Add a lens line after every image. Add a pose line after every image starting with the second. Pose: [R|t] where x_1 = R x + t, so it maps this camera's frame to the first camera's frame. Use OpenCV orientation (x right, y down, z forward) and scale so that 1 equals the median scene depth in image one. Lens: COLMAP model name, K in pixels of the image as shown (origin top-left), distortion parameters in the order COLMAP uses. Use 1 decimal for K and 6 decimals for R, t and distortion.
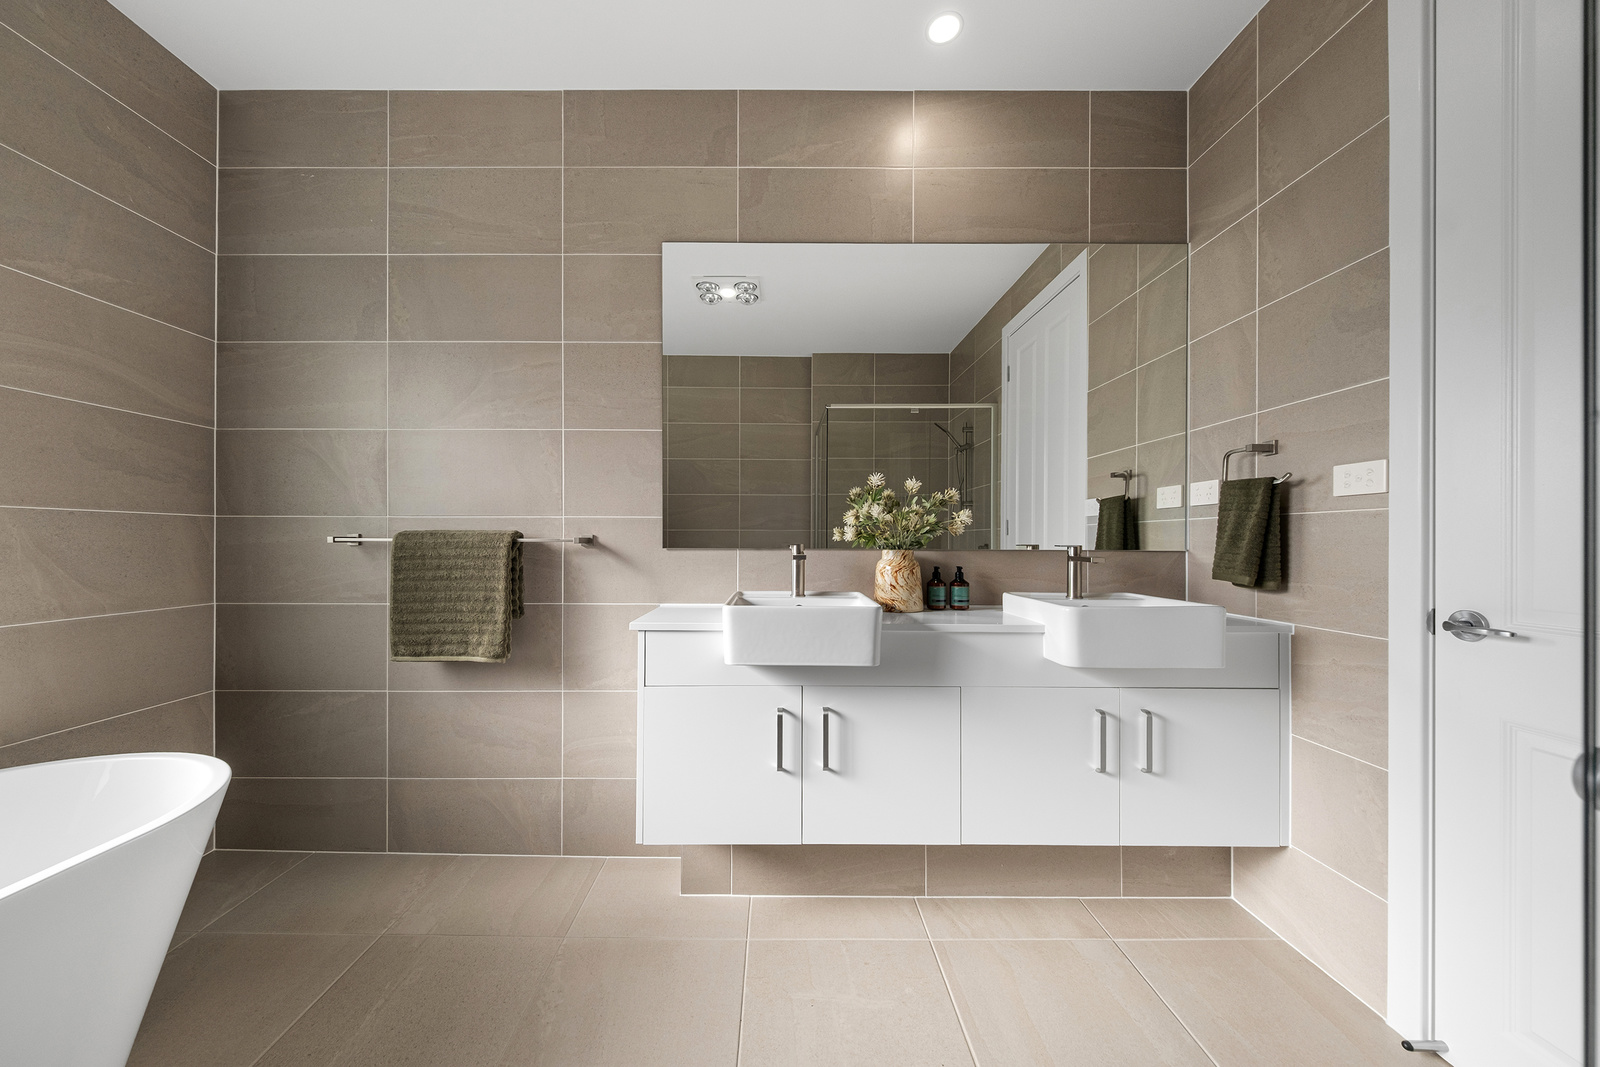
lens RADIAL K [[564.1, 0, 758.1], [0, 564.1, 545.2], [0, 0, 1]] dist [-0.000552, -0.000044]
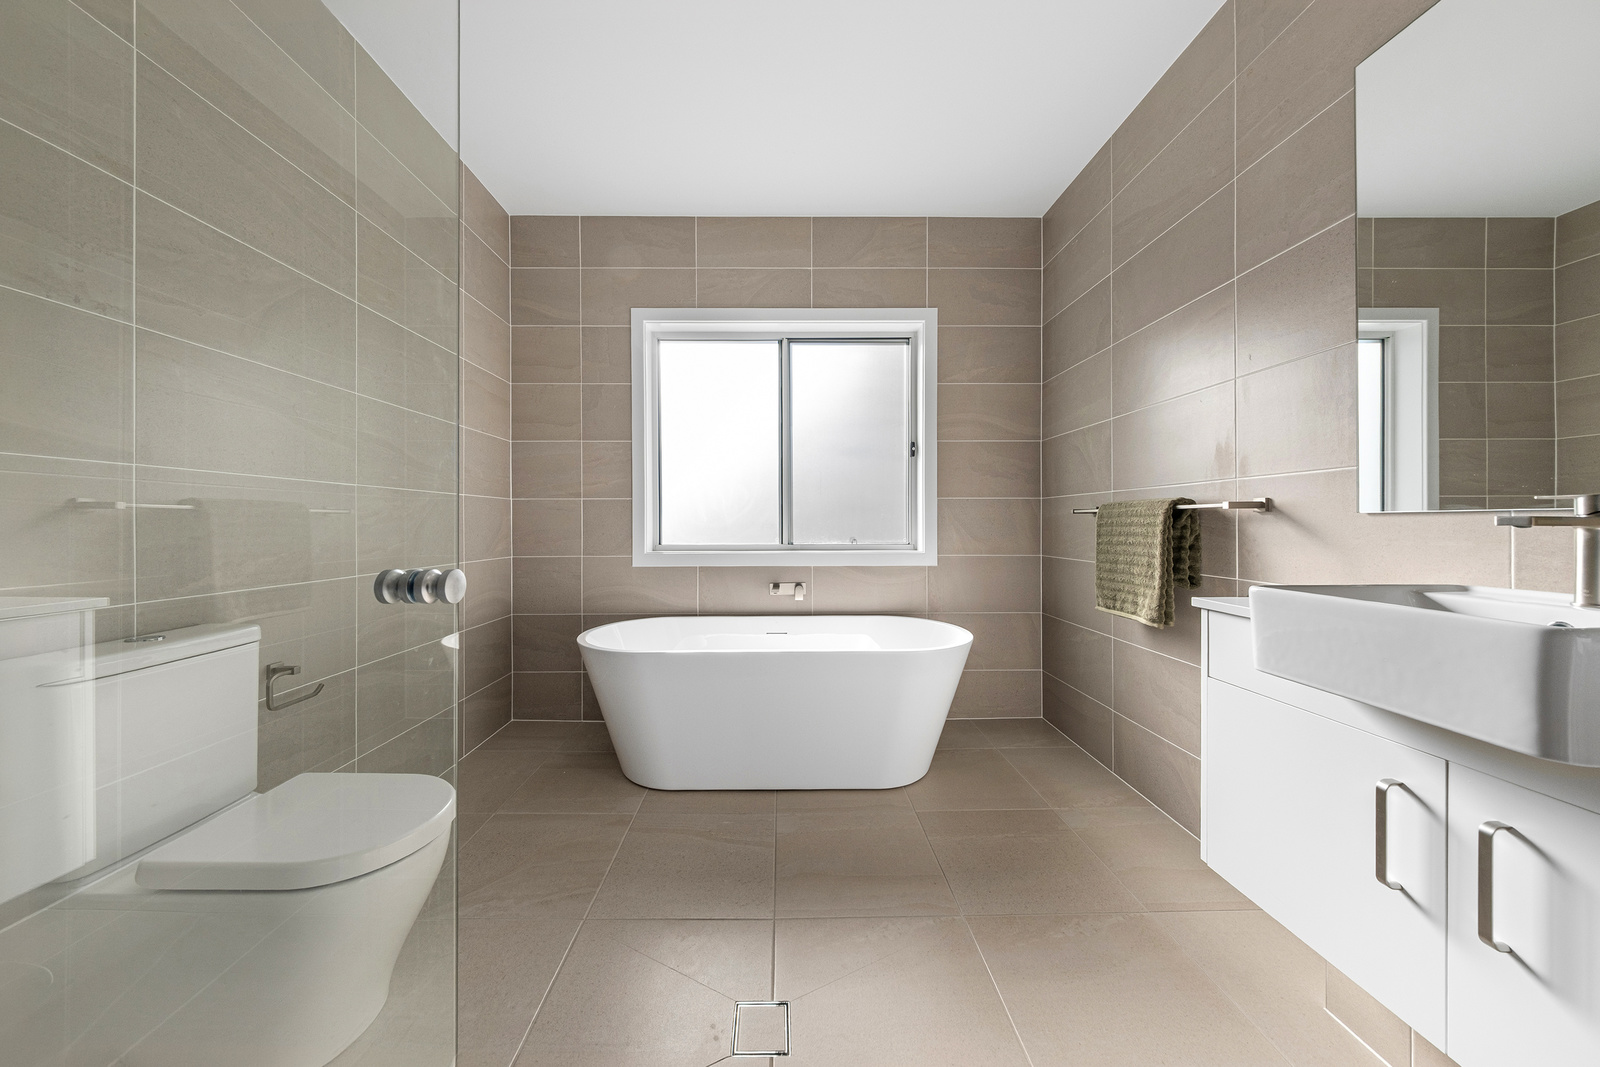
lens RADIAL K [[564.1, 0, 796.8], [0, 564.1, 526.3], [0, 0, 1]] dist [-0.000552, -0.000044]
pose [[-0.003377, 0.000099, -0.999994, 0.569421], [-0.000229, 1.000000, 0.000099, 0.024398], [0.999994, 0.000230, -0.003376, 0.351026]]
